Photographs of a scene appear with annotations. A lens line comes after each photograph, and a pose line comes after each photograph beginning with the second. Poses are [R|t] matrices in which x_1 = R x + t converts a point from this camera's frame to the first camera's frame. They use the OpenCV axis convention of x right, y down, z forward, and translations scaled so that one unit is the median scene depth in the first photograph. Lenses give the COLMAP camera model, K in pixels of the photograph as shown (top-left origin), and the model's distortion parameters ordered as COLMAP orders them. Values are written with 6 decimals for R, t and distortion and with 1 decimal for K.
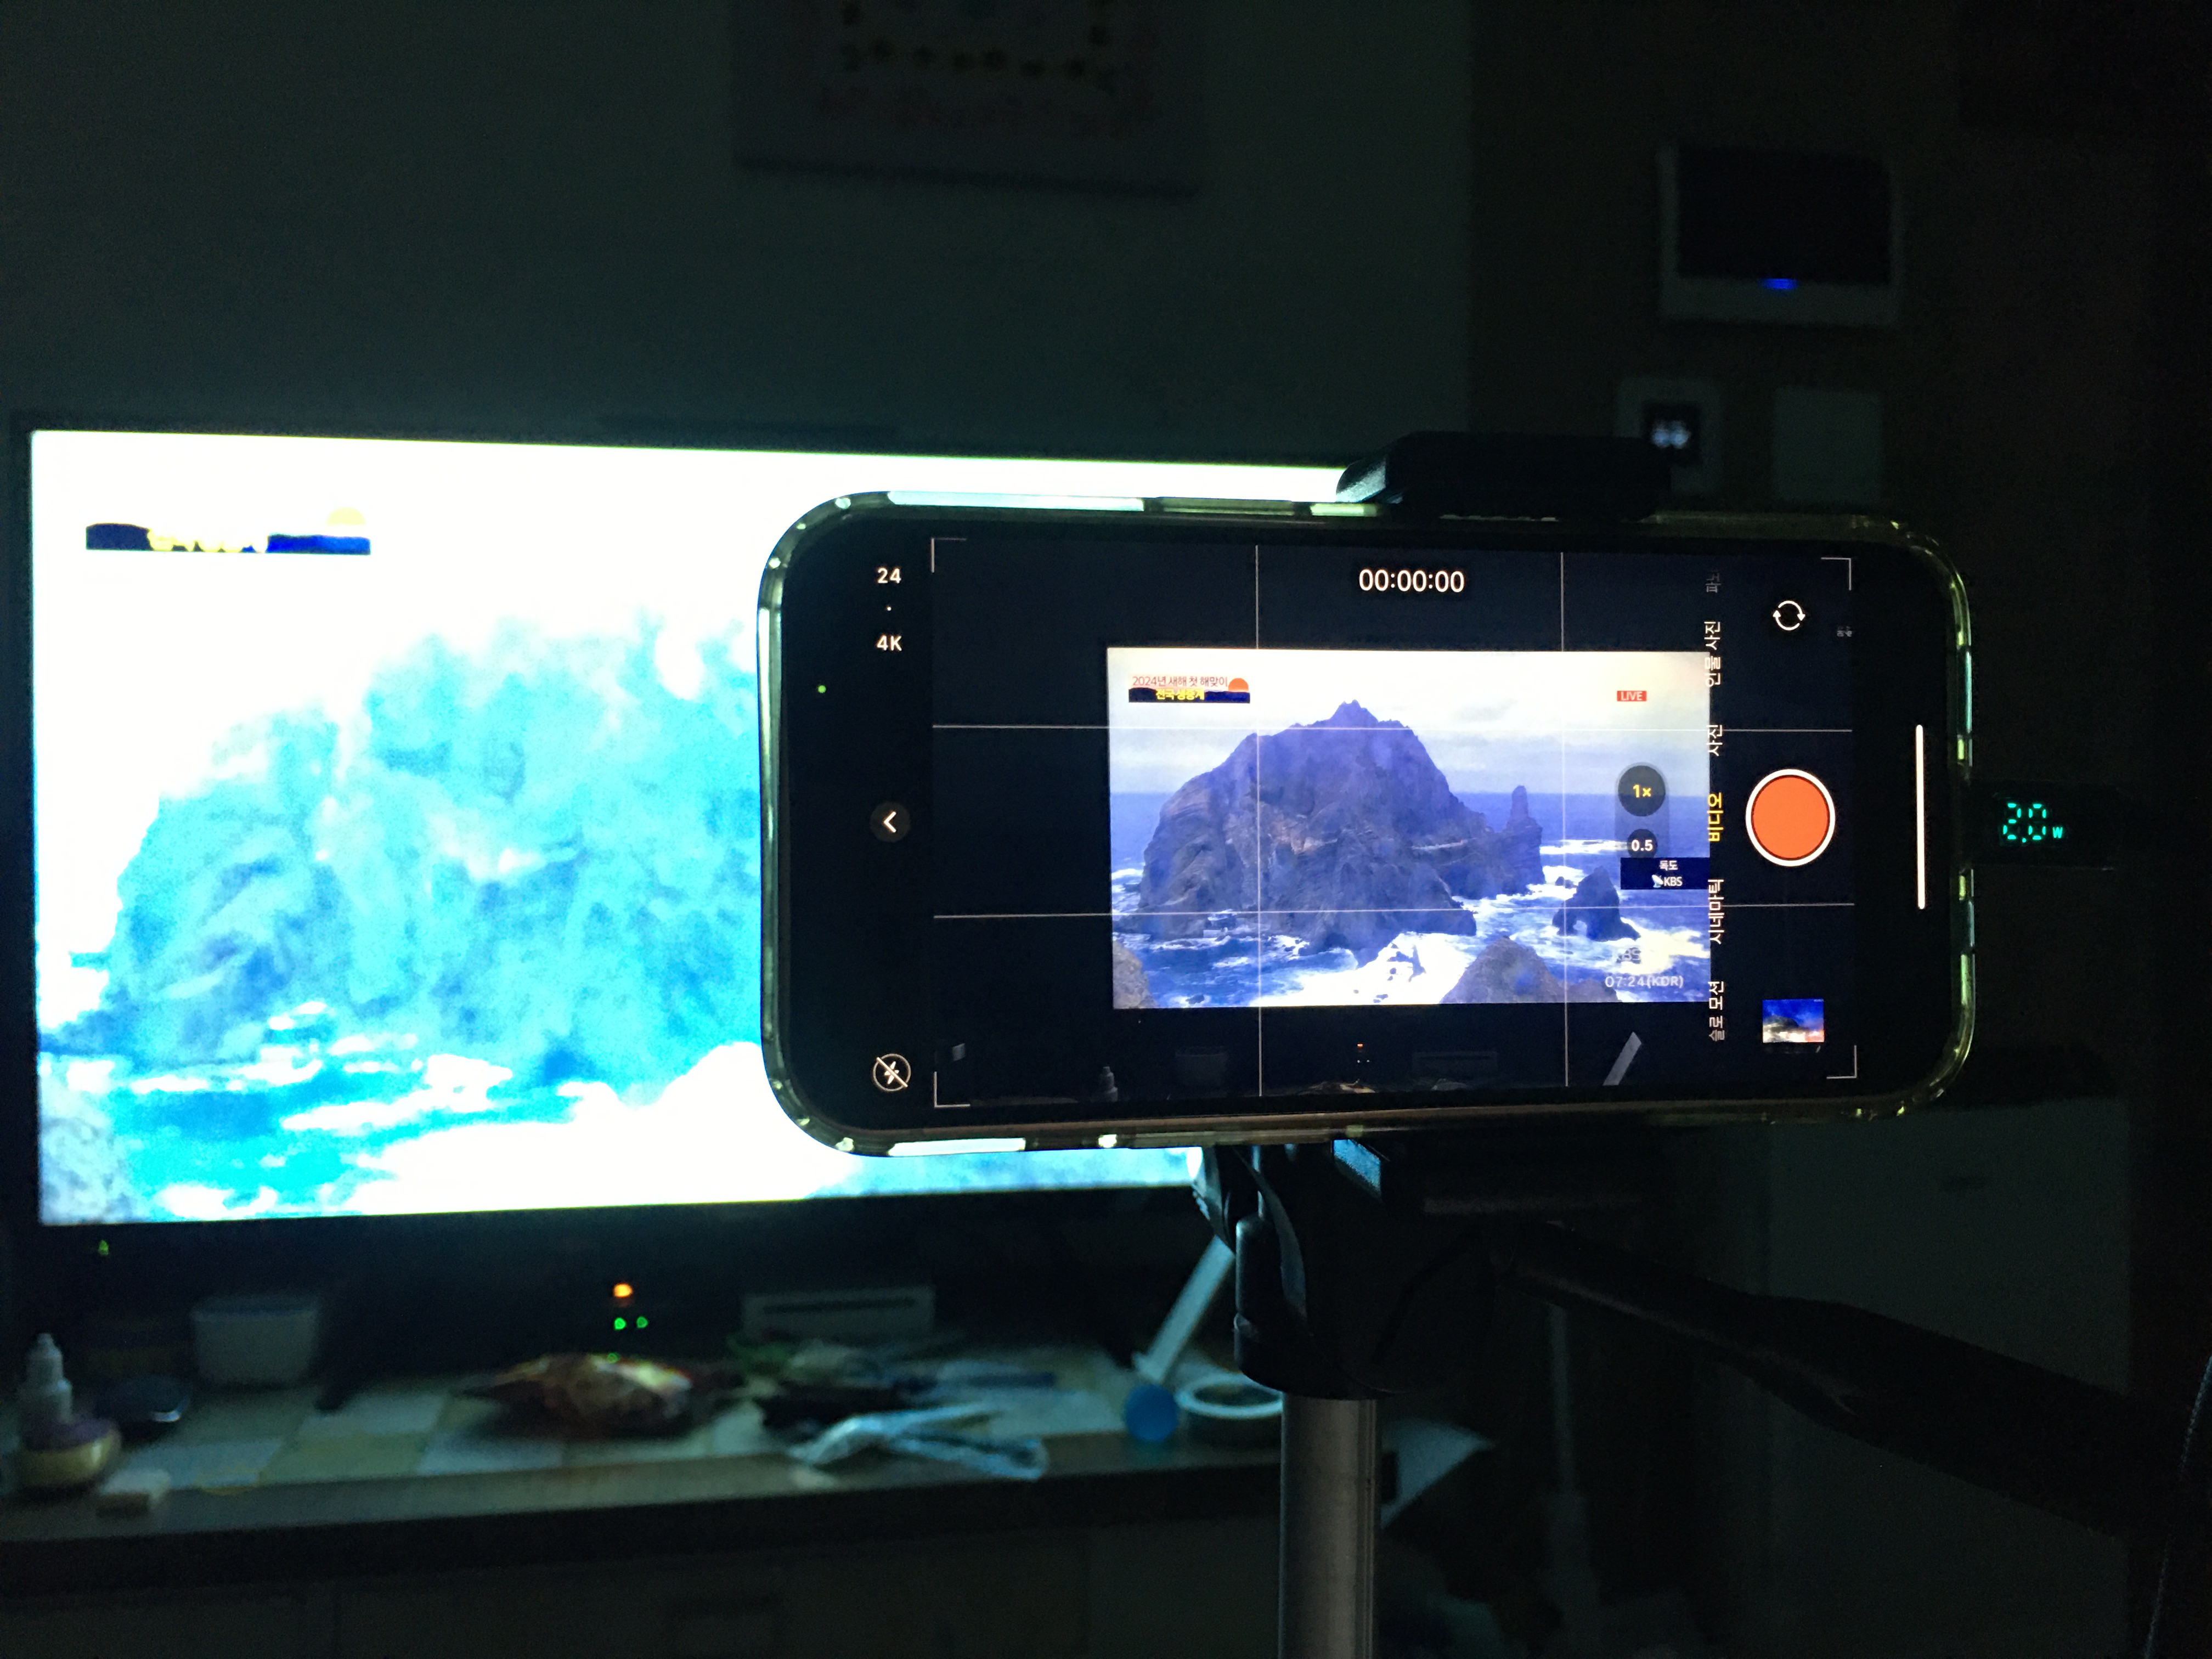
lens RADIAL K [[1881.4, 0, 1103.2], [0, 1881.4, 848.9], [0, 0, 1]] dist [0.074449, -0.118469]
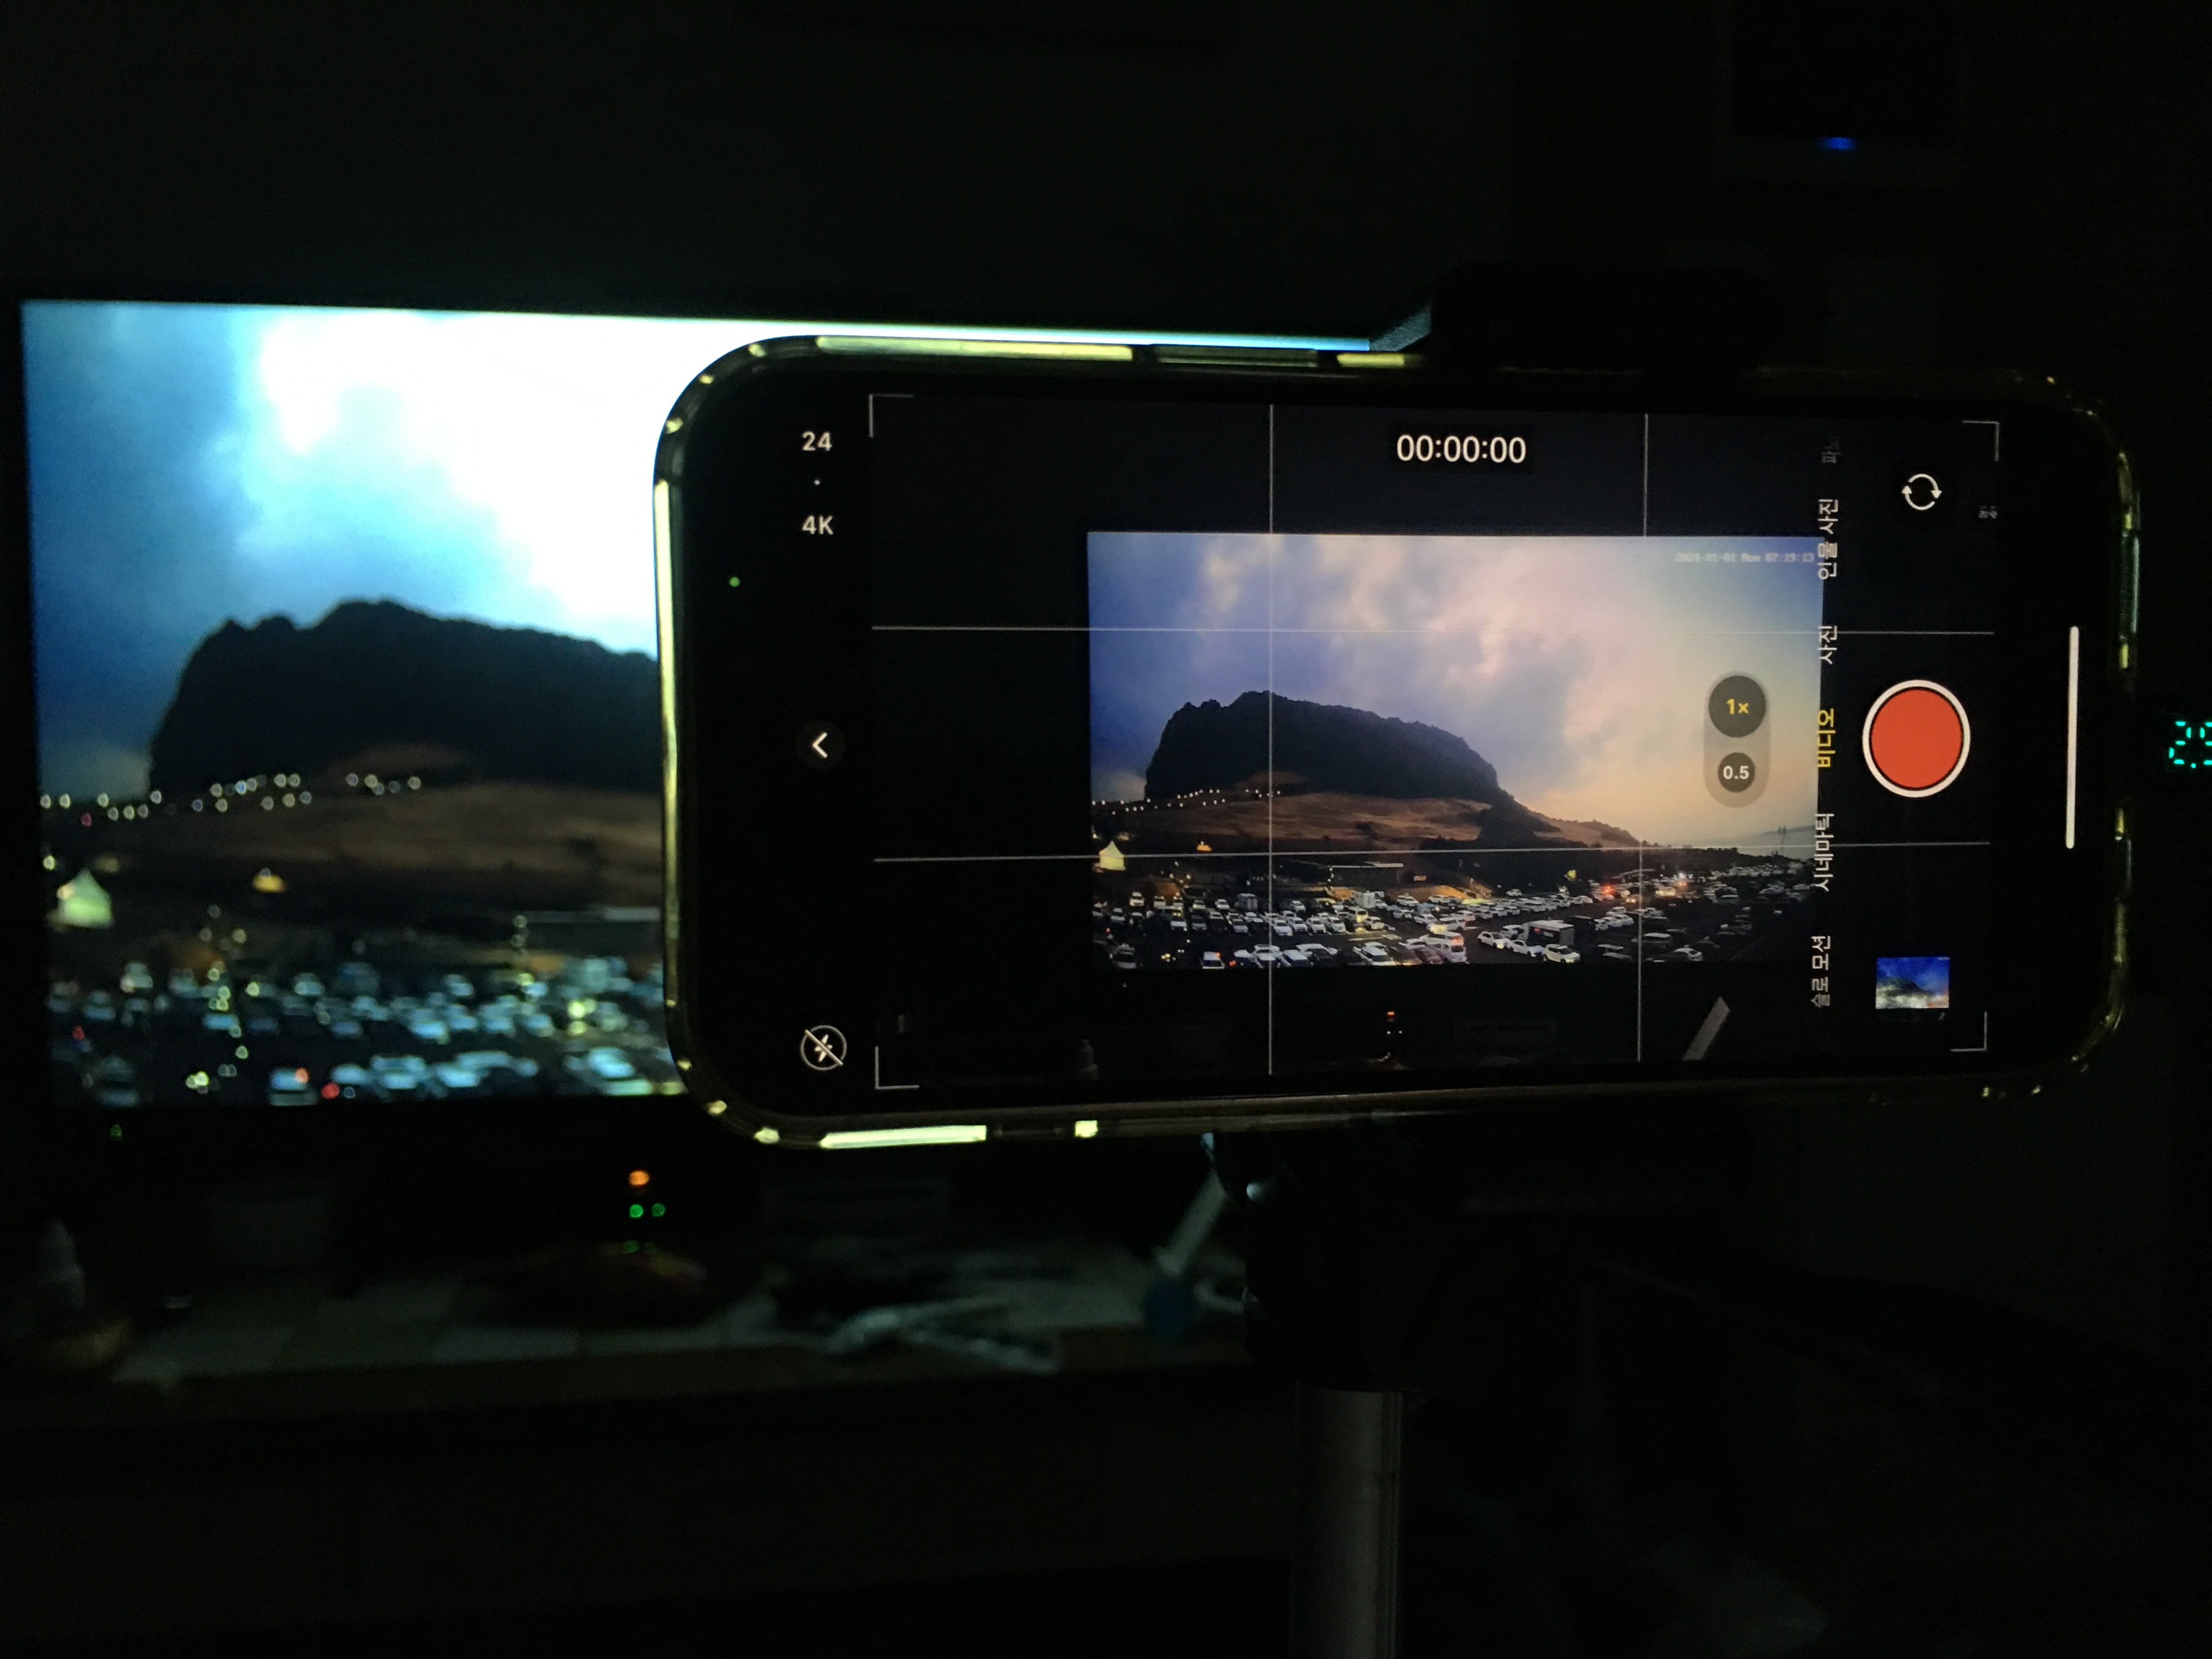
lens RADIAL K [[1881.4, 0, 1095.4], [0, 1881.4, 835.2], [0, 0, 1]] dist [0.074449, -0.118469]
pose [[0.999821, 0.004851, -0.018279, 0.019764], [-0.003818, 0.998415, 0.056151, -0.019481], [0.018522, -0.056072, 0.998255, 0.162543]]
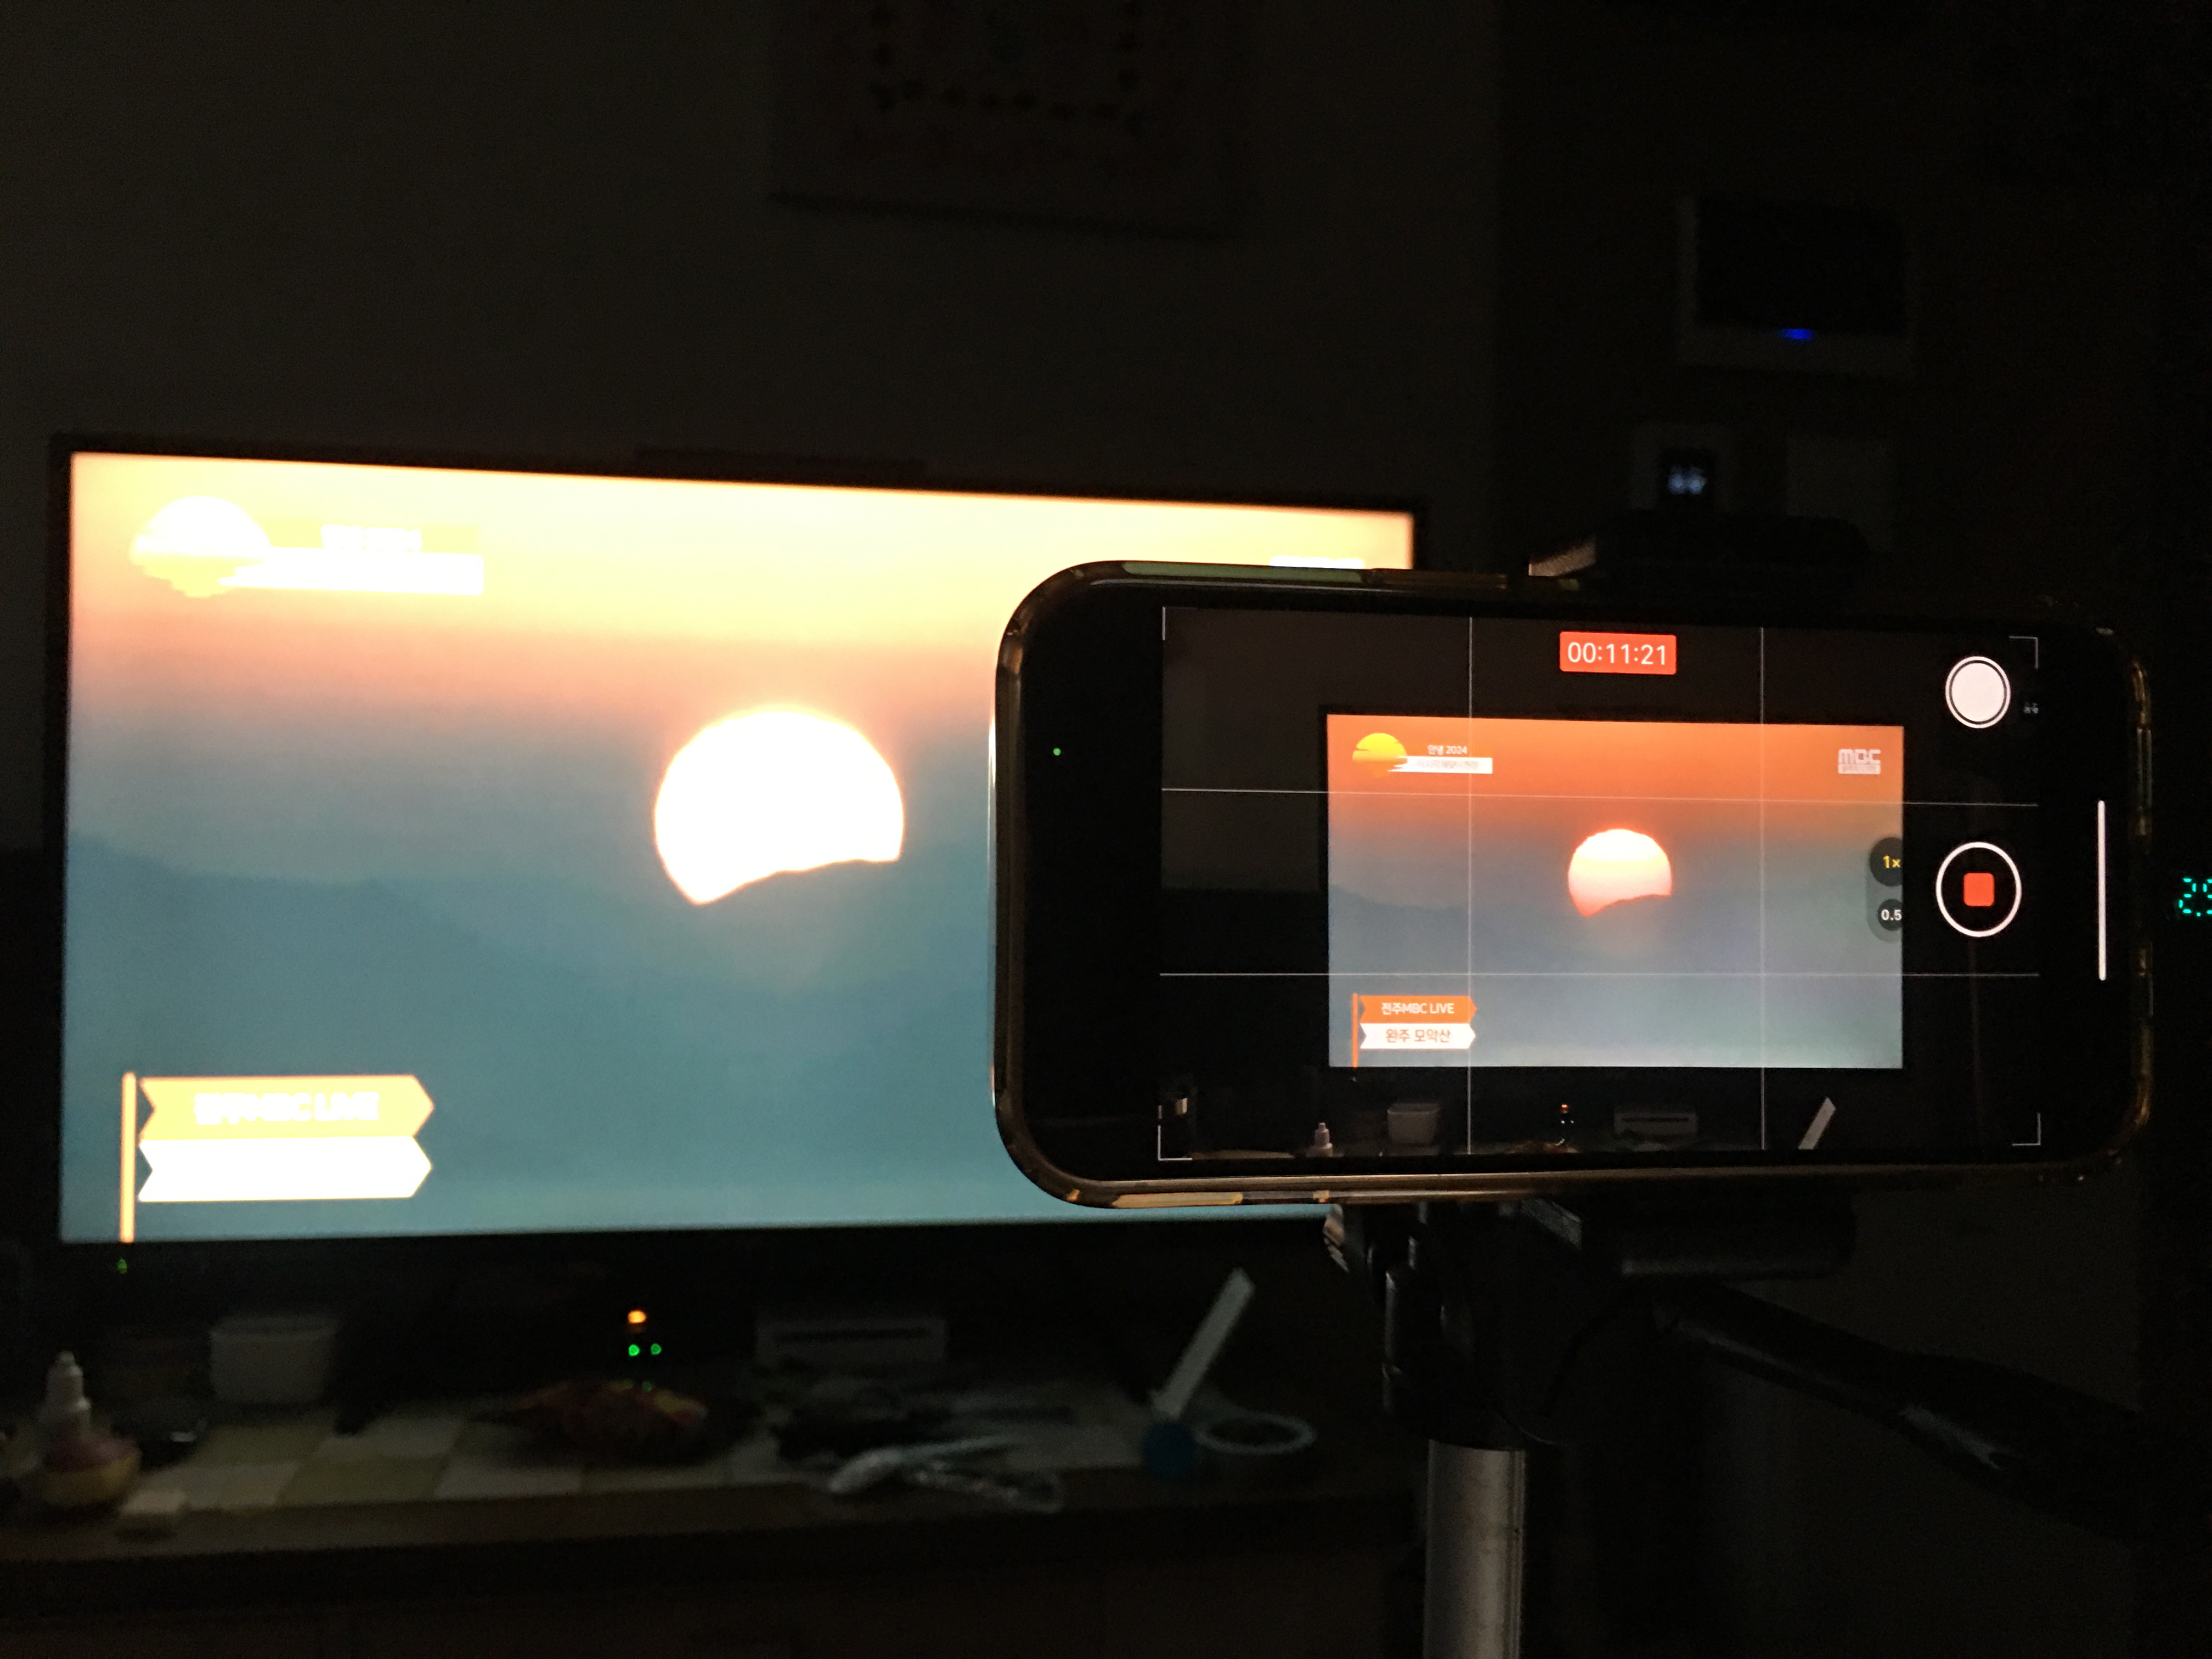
lens RADIAL K [[1881.4, 0, 1088.4], [0, 1881.4, 838.6], [0, 0, 1]] dist [0.074449, -0.118469]
pose [[0.999864, 0.016377, -0.002091, -0.115670], [-0.016417, 0.999651, -0.020711, -0.014615], [0.001751, 0.020742, 0.999783, -0.027823]]
